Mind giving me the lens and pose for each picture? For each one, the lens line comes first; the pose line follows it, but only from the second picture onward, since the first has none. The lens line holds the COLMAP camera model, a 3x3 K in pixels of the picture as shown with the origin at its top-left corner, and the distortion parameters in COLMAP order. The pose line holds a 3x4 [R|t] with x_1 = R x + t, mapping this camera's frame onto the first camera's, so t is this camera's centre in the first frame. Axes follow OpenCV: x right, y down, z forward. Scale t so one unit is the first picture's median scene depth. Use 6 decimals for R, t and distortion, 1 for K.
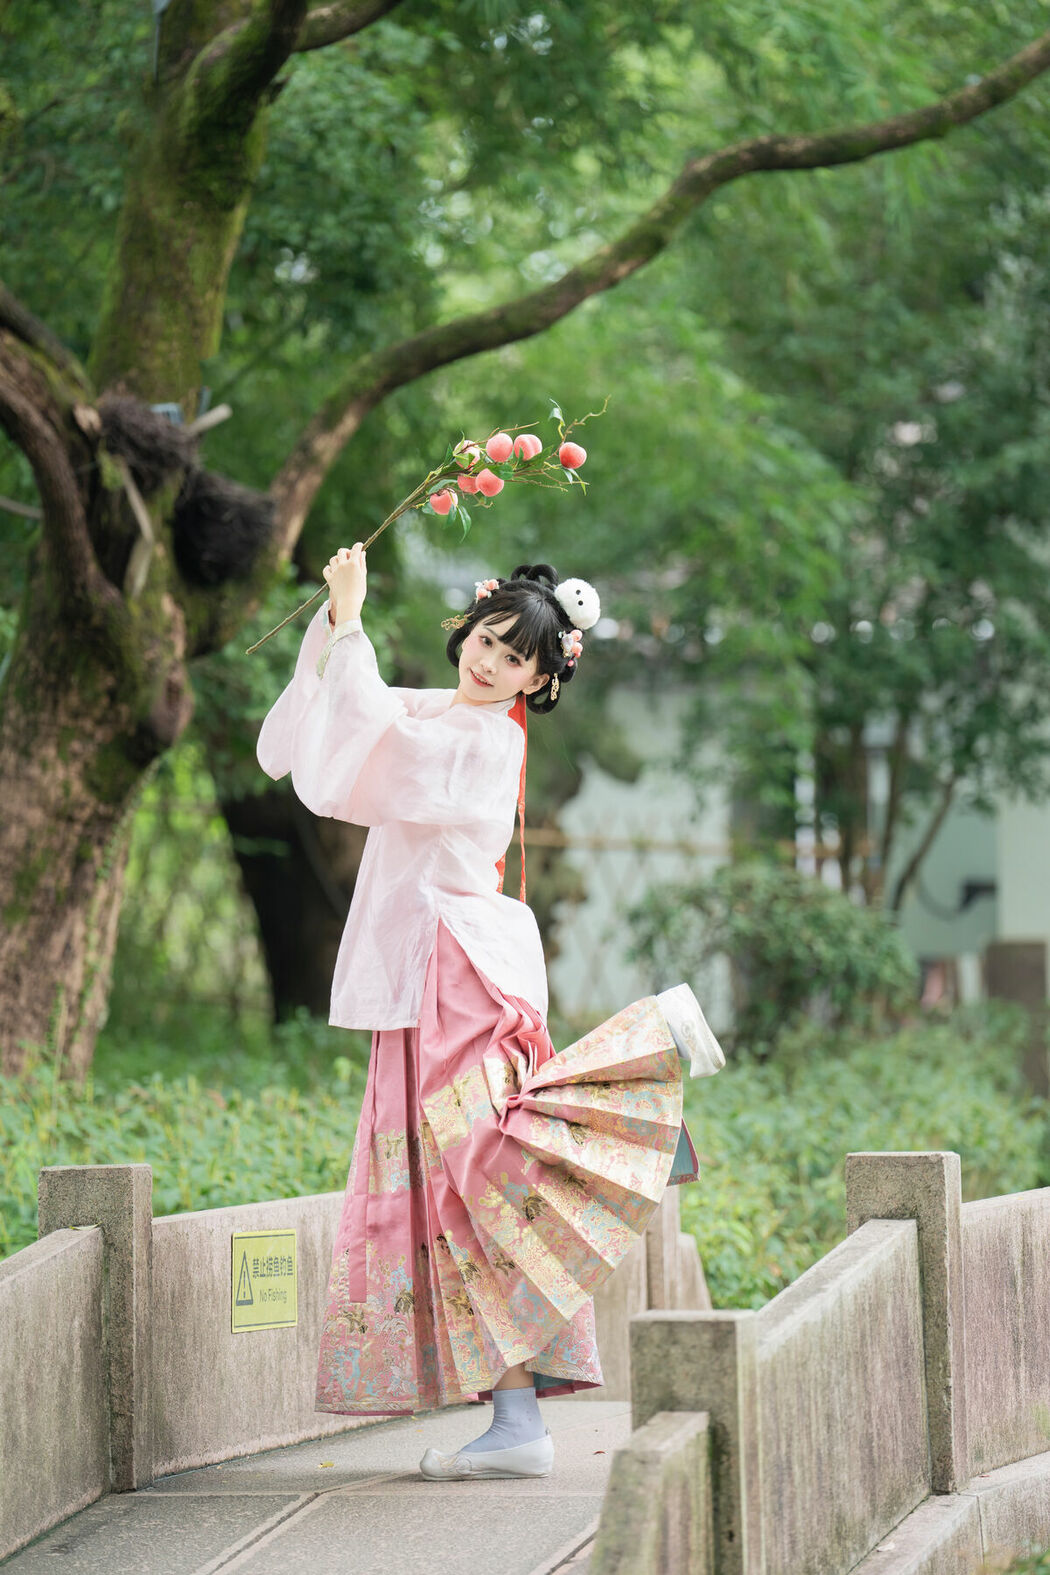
lens RADIAL K [[7428.0, 0, 525.0], [0, 7428.0, 787.5], [0, 0, 1]] dist [1.129632, 3.421168]
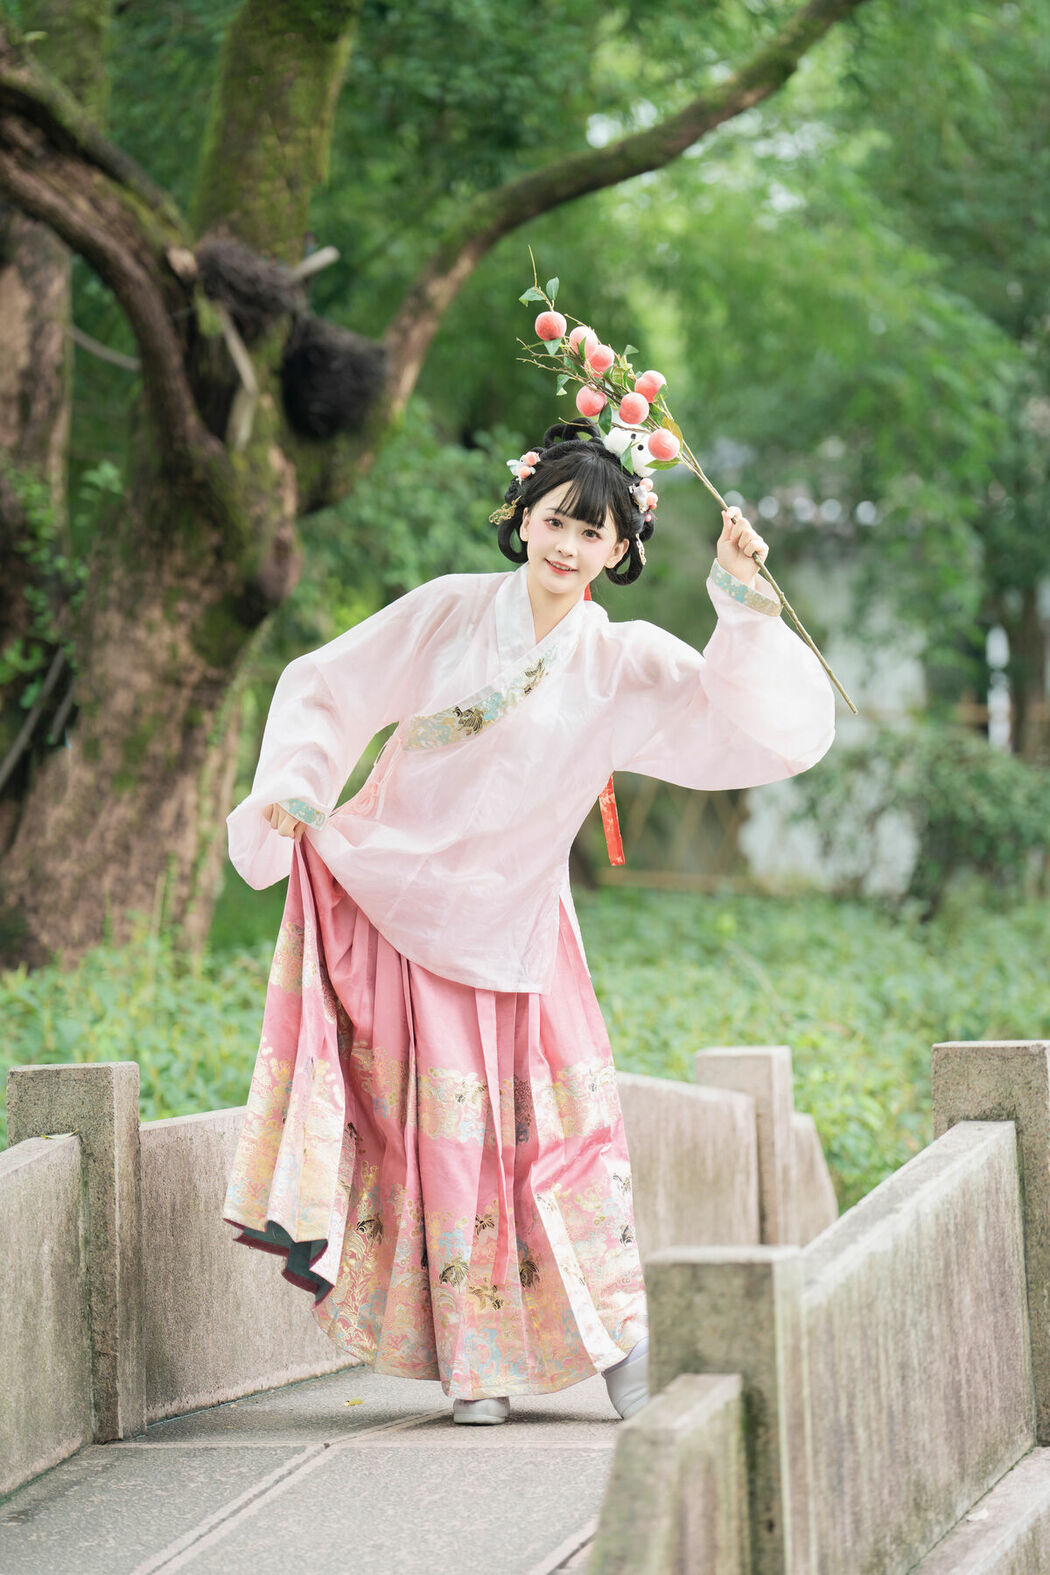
lens RADIAL K [[6619.7, 0, 525.0], [0, 6619.7, 787.5], [0, 0, 1]] dist [1.965208, -41.630167]
pose [[0.999229, -0.014811, -0.036348, 0.015258], [0.015455, 0.999728, 0.017494, 0.003443], [0.036079, -0.018042, 0.999186, 0.145203]]
